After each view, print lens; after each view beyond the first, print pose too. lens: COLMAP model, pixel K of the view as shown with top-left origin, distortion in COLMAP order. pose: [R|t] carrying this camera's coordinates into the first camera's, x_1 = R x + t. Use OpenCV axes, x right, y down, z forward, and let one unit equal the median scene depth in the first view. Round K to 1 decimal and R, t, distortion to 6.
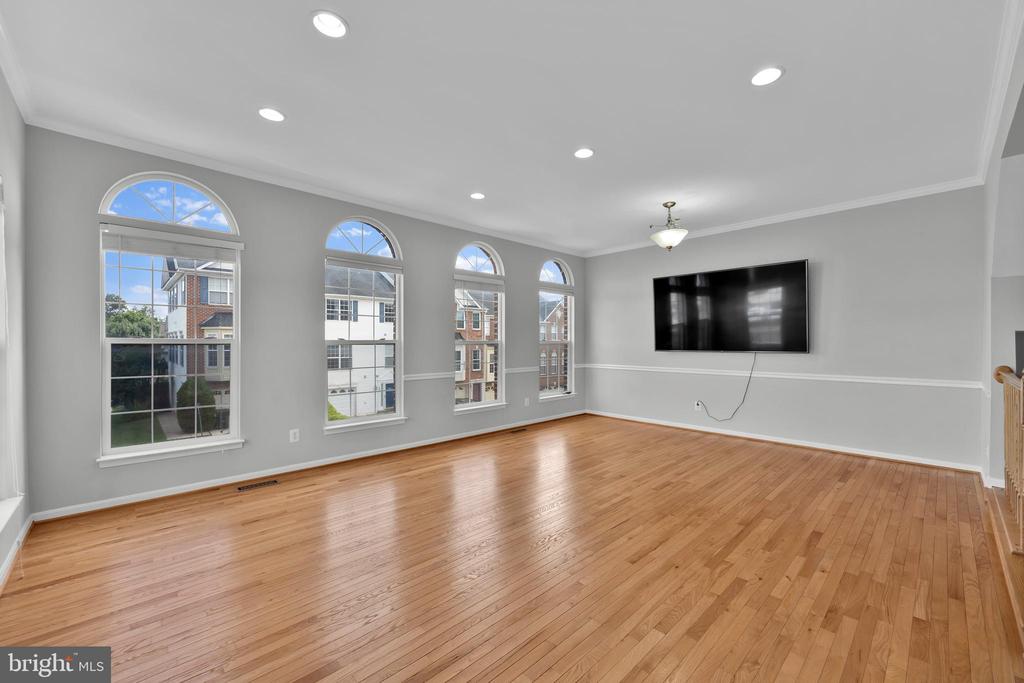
lens RADIAL K [[404.9, 0, 496.9], [0, 404.9, 339.4], [0, 0, 1]] dist [0.001552, 0.000067]
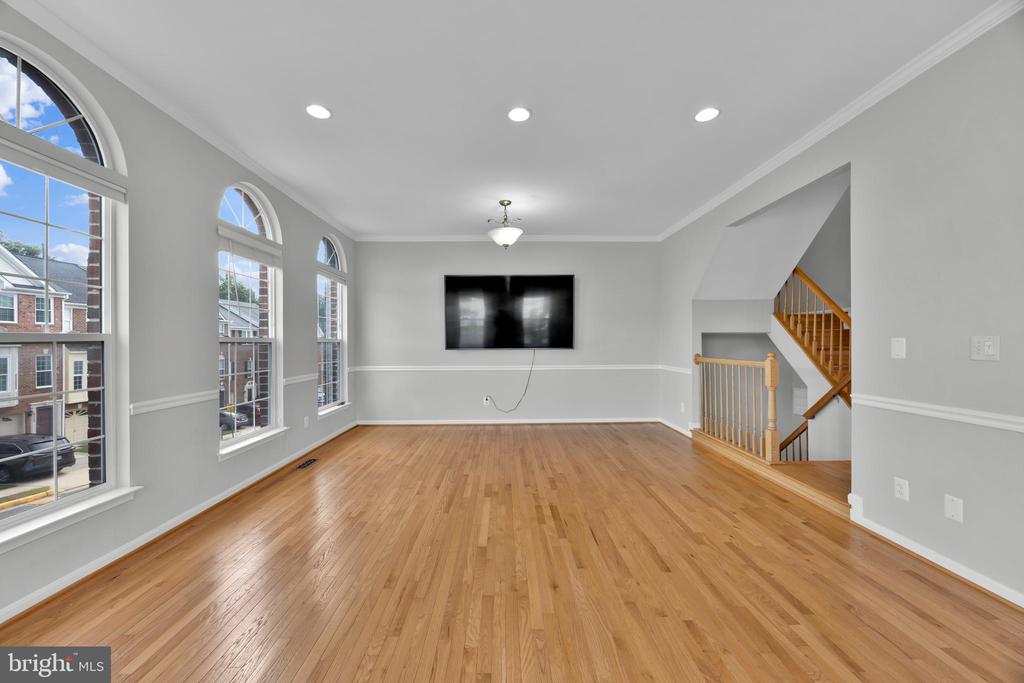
lens RADIAL K [[395.6, 0, 508.2], [0, 395.6, 341.6], [0, 0, 1]] dist [-0.003977, -0.000248]
pose [[0.659306, -0.001423, 0.751873, -0.293520], [-0.001185, 0.999995, 0.002931, 0.007768], [-0.751874, -0.002823, 0.659301, 0.331102]]
